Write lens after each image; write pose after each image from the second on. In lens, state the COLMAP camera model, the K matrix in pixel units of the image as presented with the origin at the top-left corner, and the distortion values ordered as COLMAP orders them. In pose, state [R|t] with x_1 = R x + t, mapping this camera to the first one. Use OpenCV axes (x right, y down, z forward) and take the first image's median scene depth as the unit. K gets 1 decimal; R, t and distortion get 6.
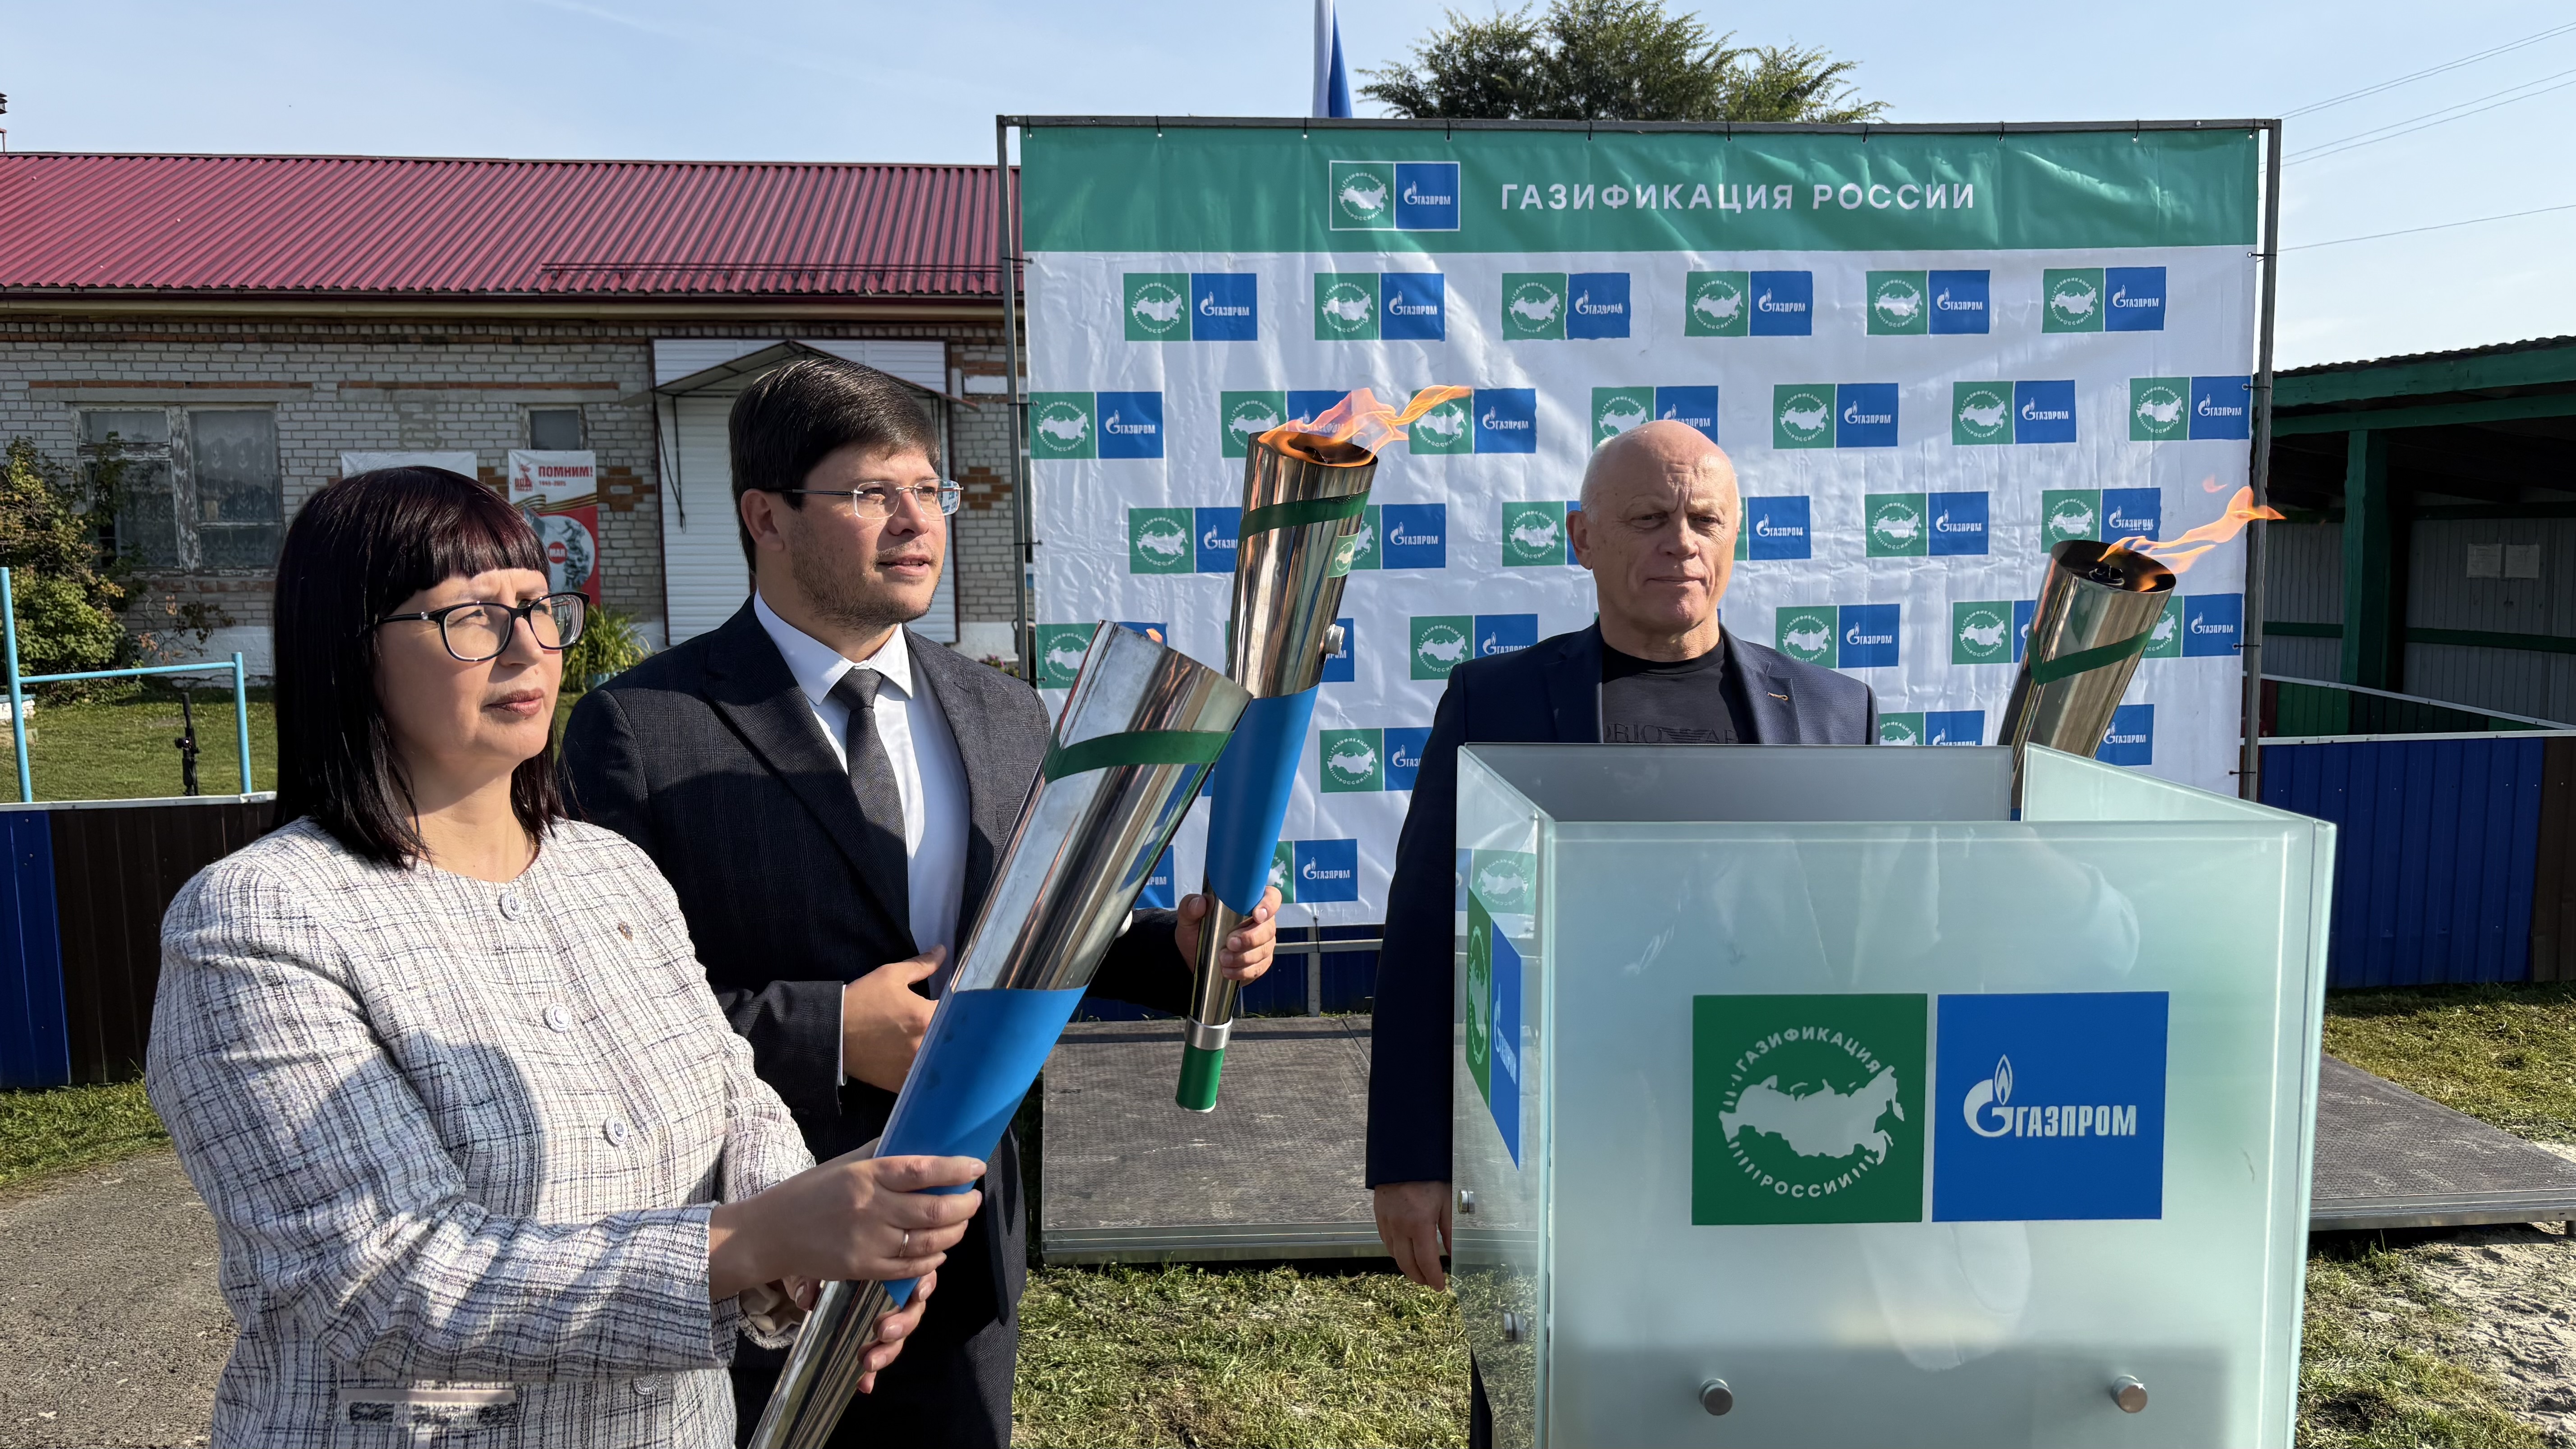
lens RADIAL K [[2096.3, 0, 1278.4], [0, 2096.3, 729.0], [0, 0, 1]] dist [0.165963, -0.329133]
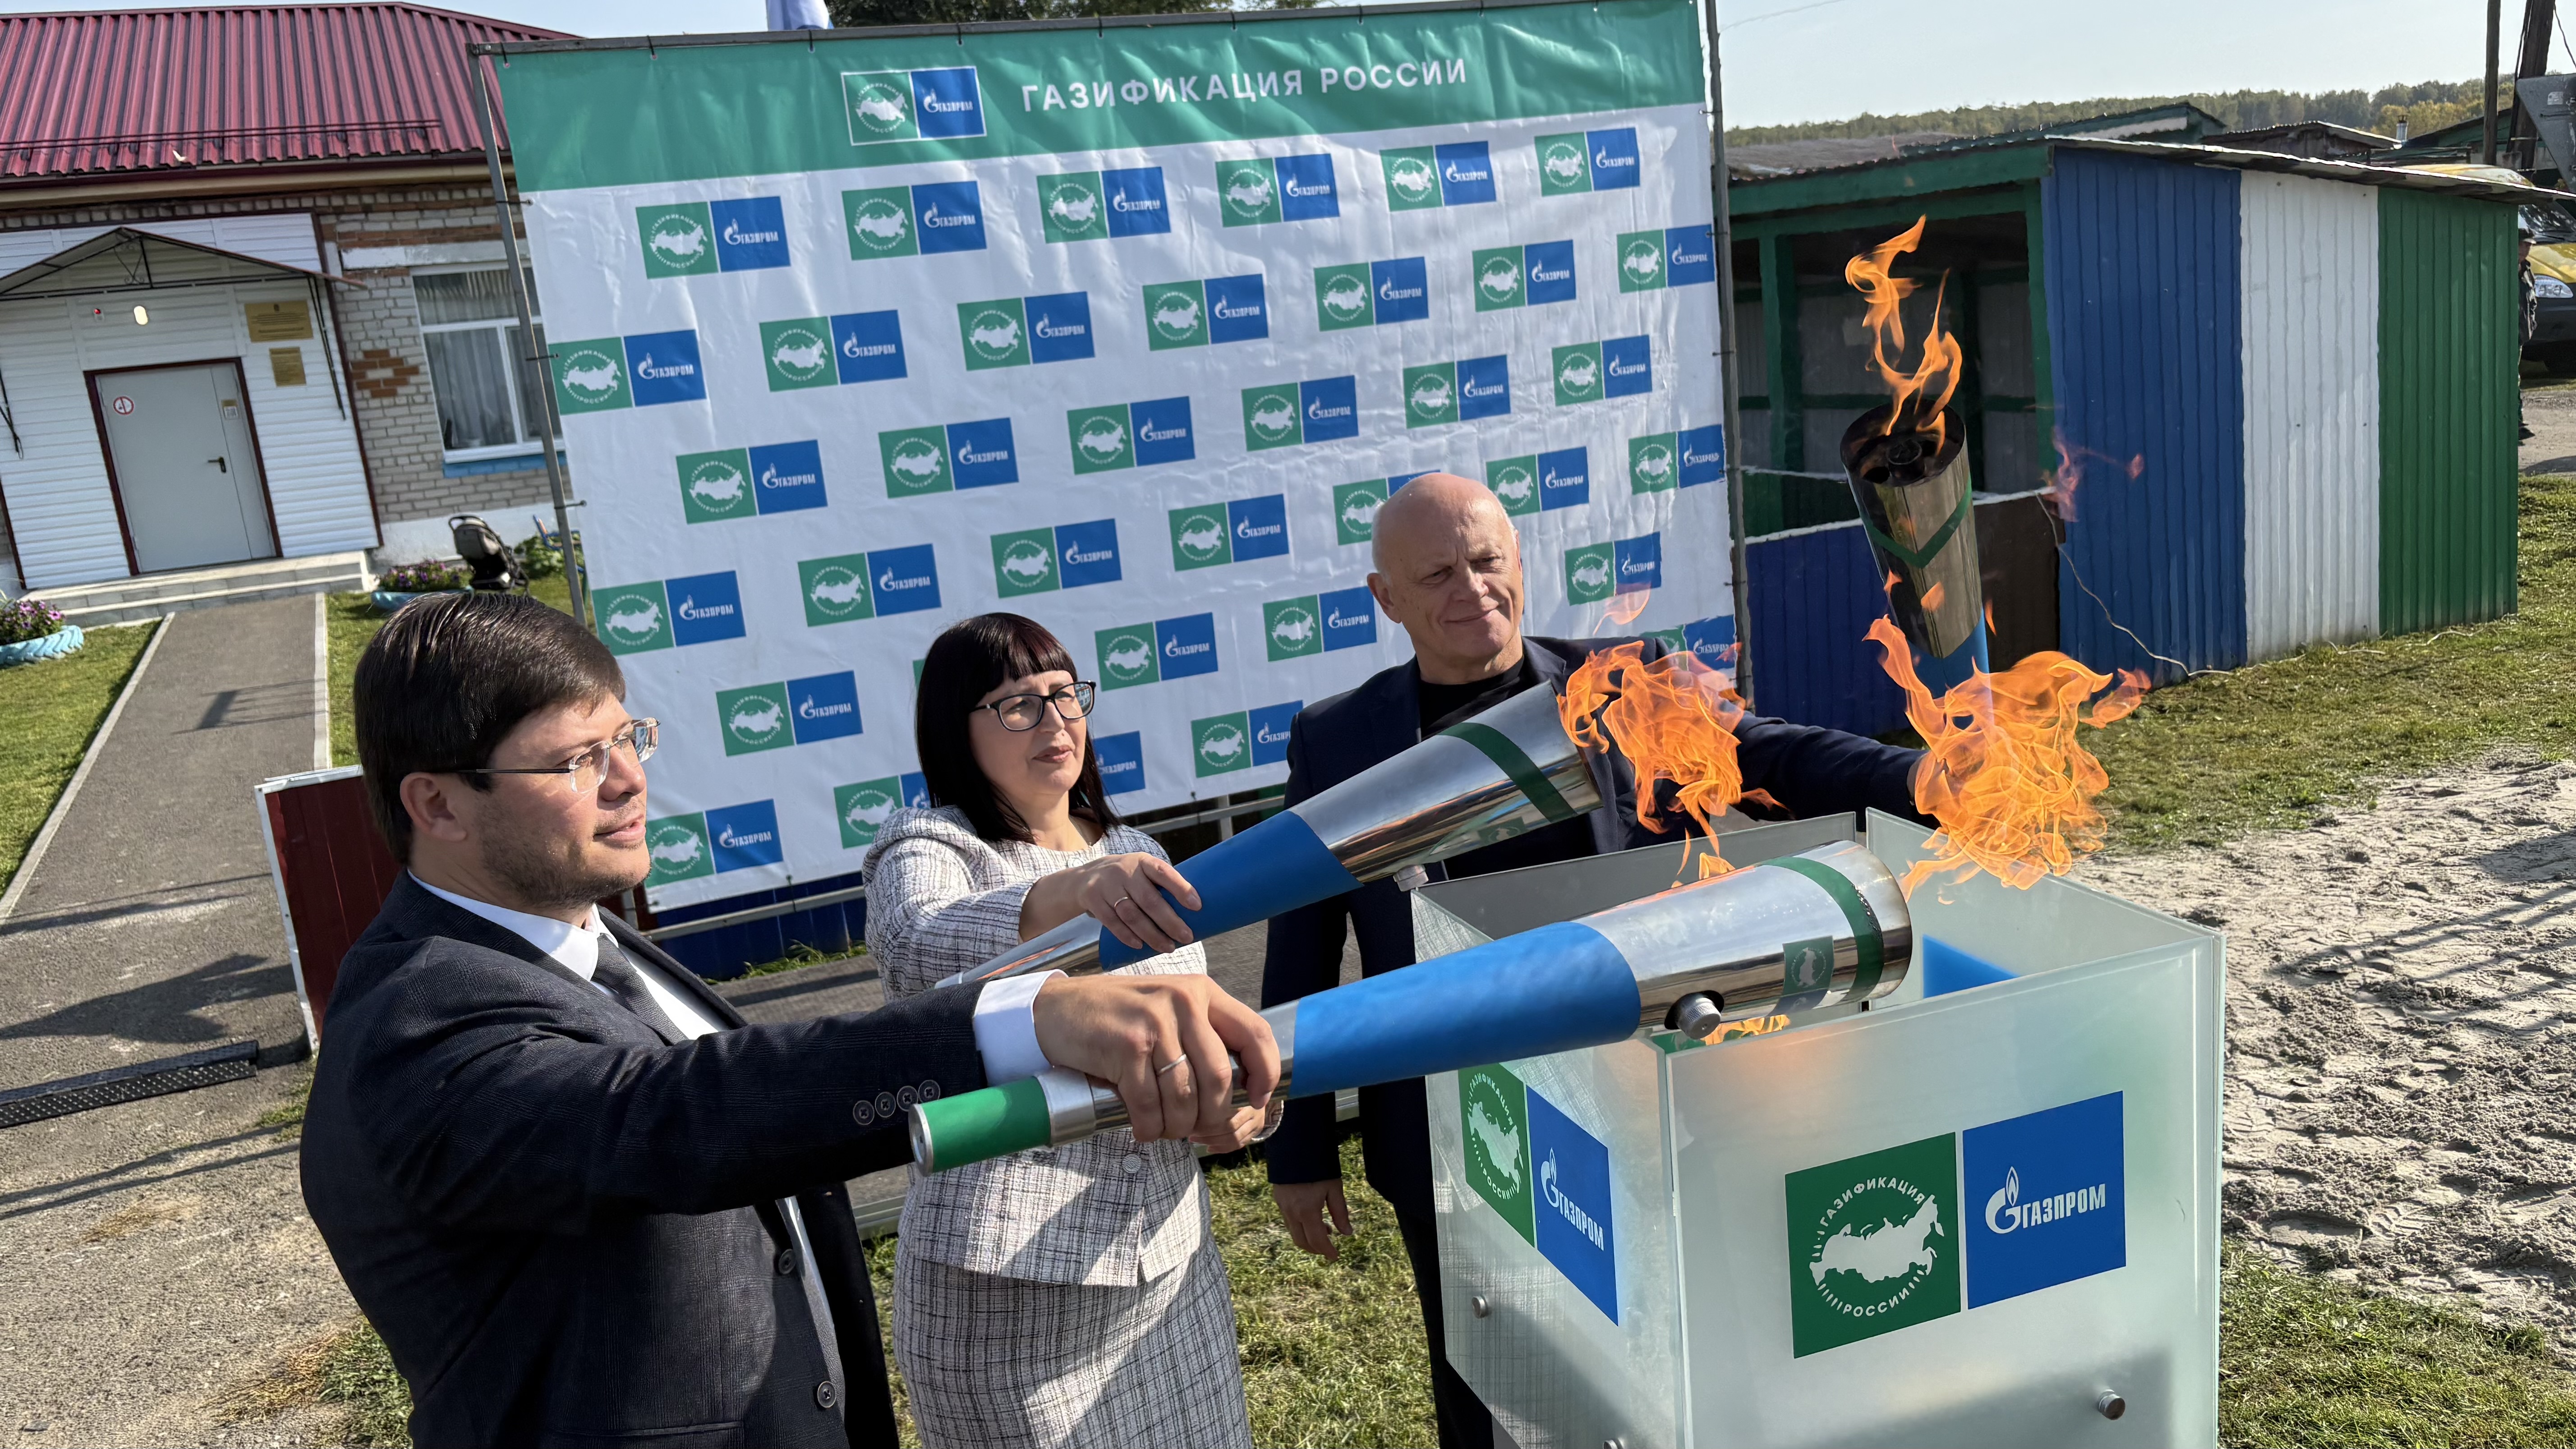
lens RADIAL K [[2117.3, 0, 1288.0], [0, 2117.3, 724.5], [0, 0, 1]] dist [0.104079, -0.169568]
pose [[0.949574, -0.147877, 0.276482, -0.094231], [0.115126, 0.984643, 0.131238, -0.081349], [-0.291643, -0.092789, 0.952016, -0.004080]]
